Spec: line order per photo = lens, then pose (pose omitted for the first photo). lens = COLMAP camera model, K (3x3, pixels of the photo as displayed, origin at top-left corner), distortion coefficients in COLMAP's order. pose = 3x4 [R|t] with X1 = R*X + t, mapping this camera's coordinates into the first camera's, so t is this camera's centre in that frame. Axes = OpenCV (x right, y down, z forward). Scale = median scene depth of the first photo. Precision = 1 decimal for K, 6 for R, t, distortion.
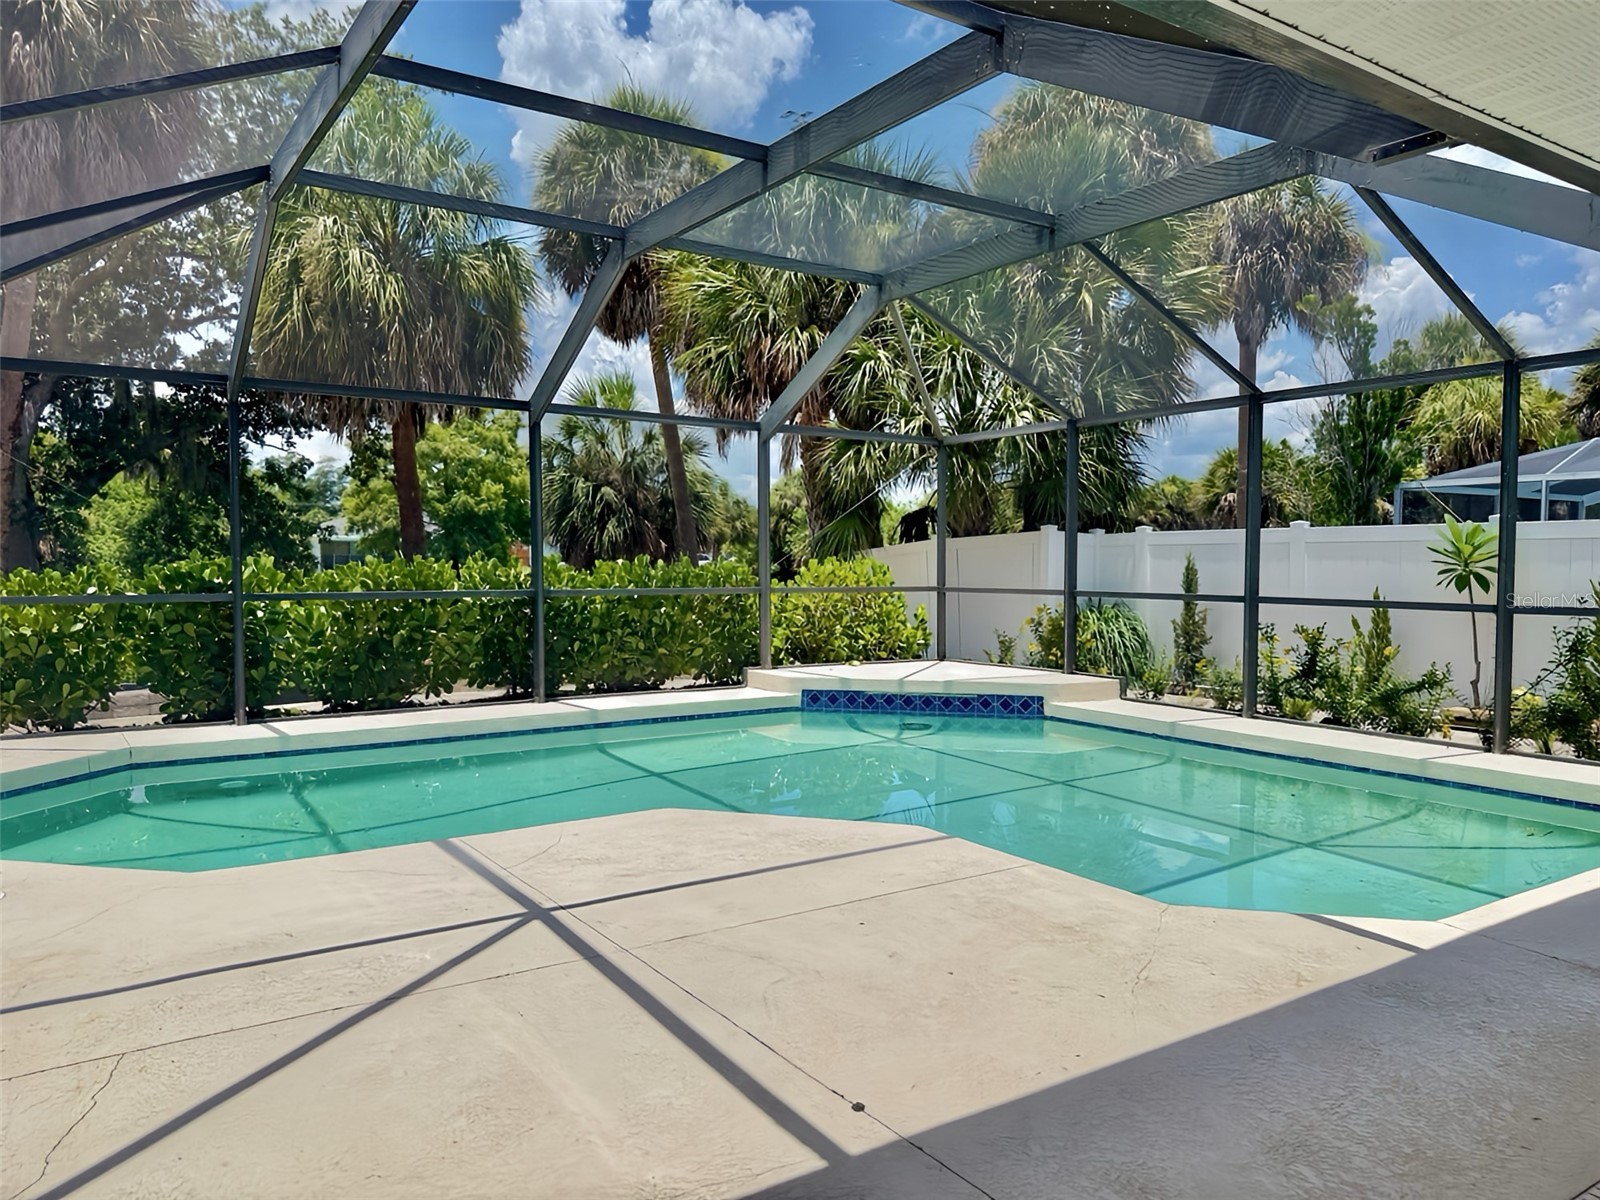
lens RADIAL K [[1112.6, 0, 800.0], [0, 1112.6, 600.0], [0, 0, 1]] dist [0.046628, -0.000078]
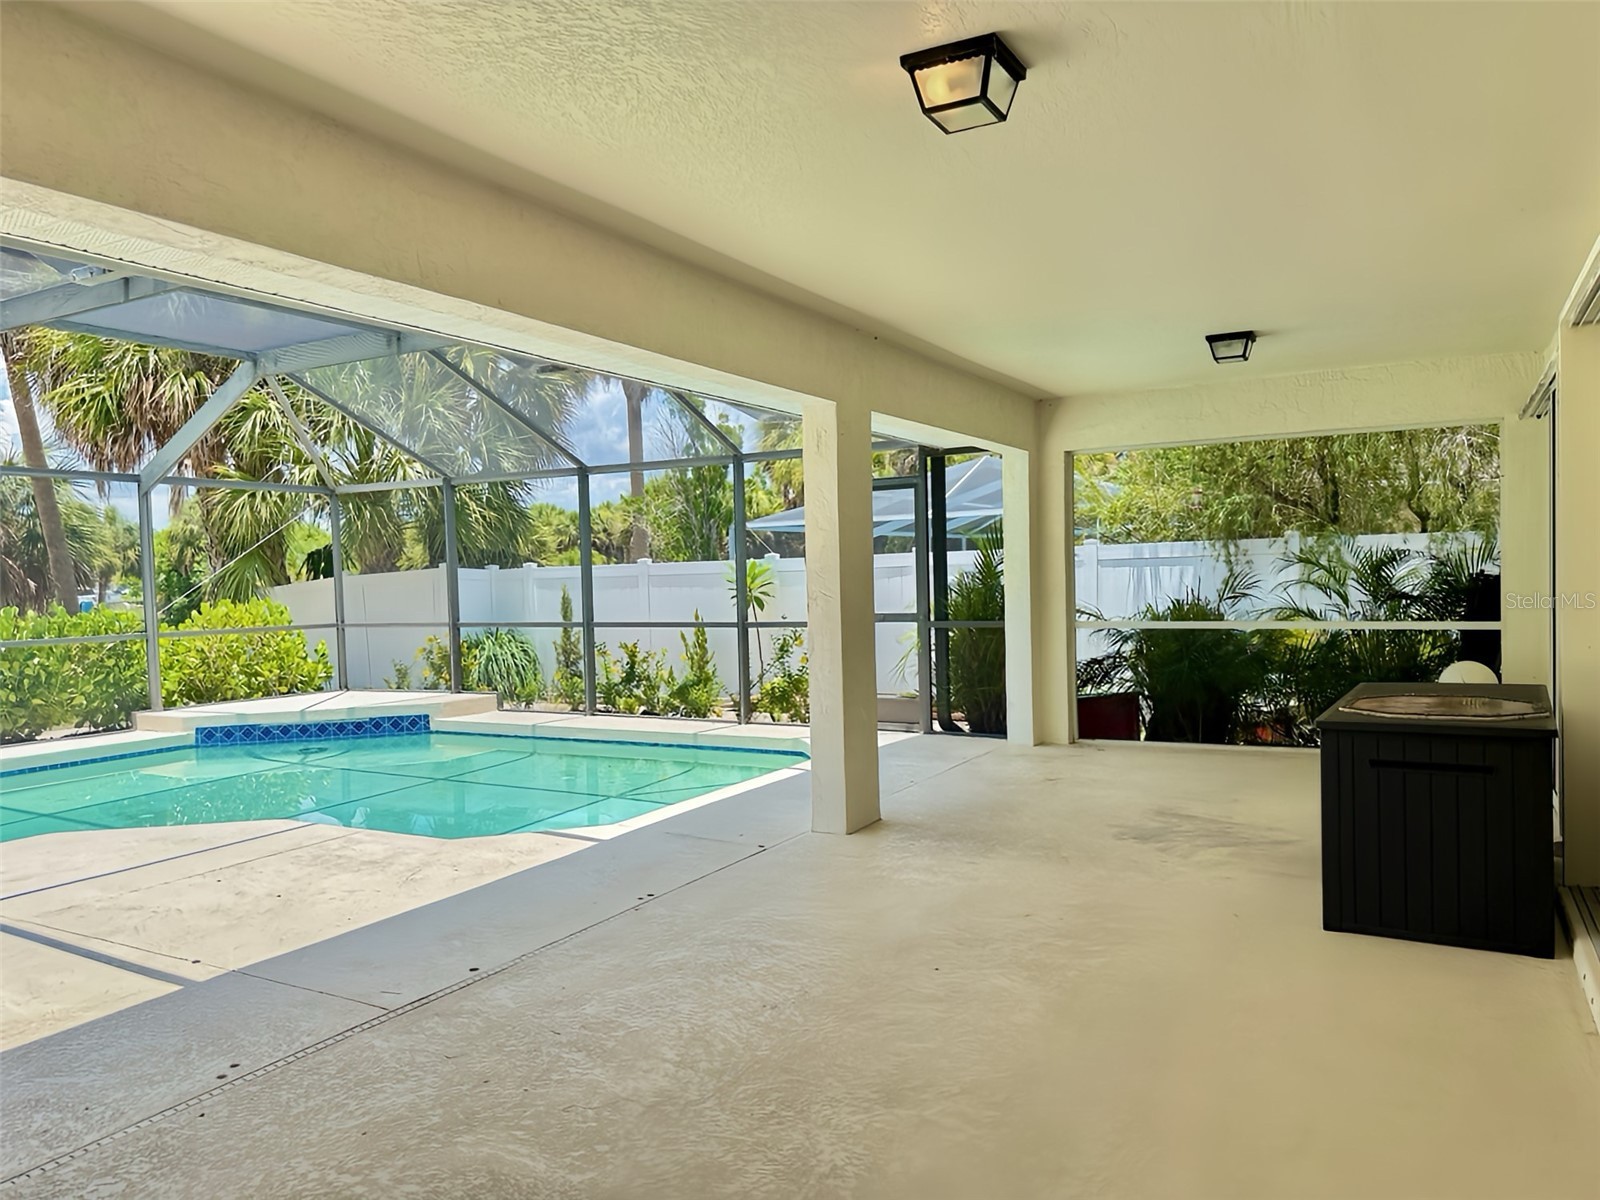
lens RADIAL K [[1109.3, 0, 833.3], [0, 1109.3, 602.5], [0, 0, 1]] dist [-0.003921, -0.034095]
pose [[0.872544, -0.039104, 0.486967, 0.021774], [0.046564, 0.998910, -0.003219, -0.006245], [-0.486311, 0.025484, 0.873414, -0.189103]]
